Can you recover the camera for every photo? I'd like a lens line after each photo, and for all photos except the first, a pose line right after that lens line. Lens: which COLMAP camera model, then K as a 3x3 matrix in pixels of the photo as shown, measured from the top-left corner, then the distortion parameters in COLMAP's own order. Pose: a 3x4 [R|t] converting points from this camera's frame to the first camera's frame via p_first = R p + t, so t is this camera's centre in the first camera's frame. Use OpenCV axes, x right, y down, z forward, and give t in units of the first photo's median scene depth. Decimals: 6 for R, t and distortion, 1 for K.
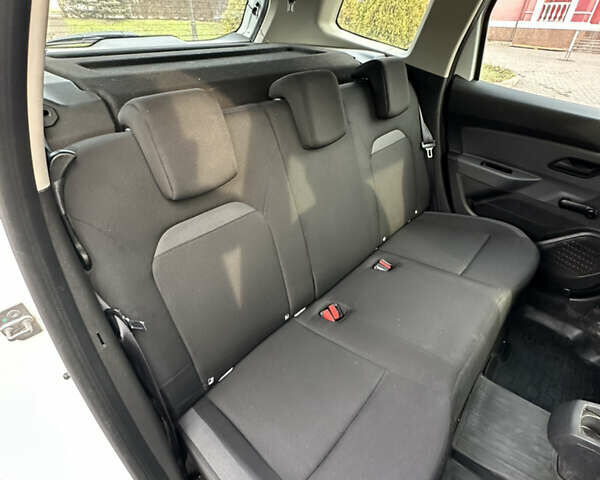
lens RADIAL K [[317.9, 0, 300.0], [0, 317.9, 239.3], [0, 0, 1]] dist [-0.002737, 0.002183]
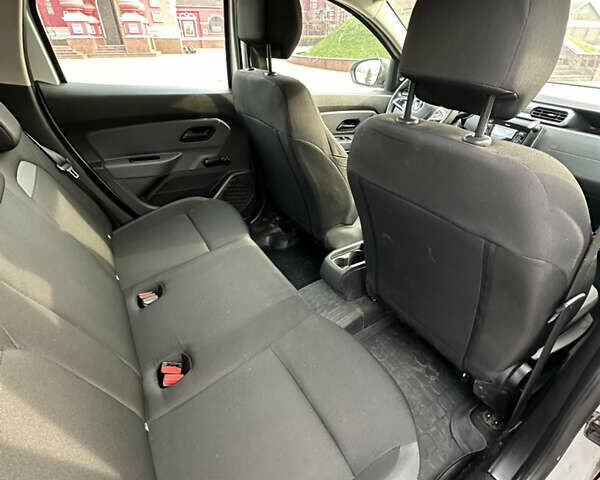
lens RADIAL K [[317.9, 0, 302.3], [0, 317.9, 238.2], [0, 0, 1]] dist [-0.002737, 0.002183]
pose [[0.282309, -0.541566, 0.791838, -0.198412], [0.558750, 0.763780, 0.323169, -0.078600], [-0.779807, 0.351206, 0.518223, 0.159804]]
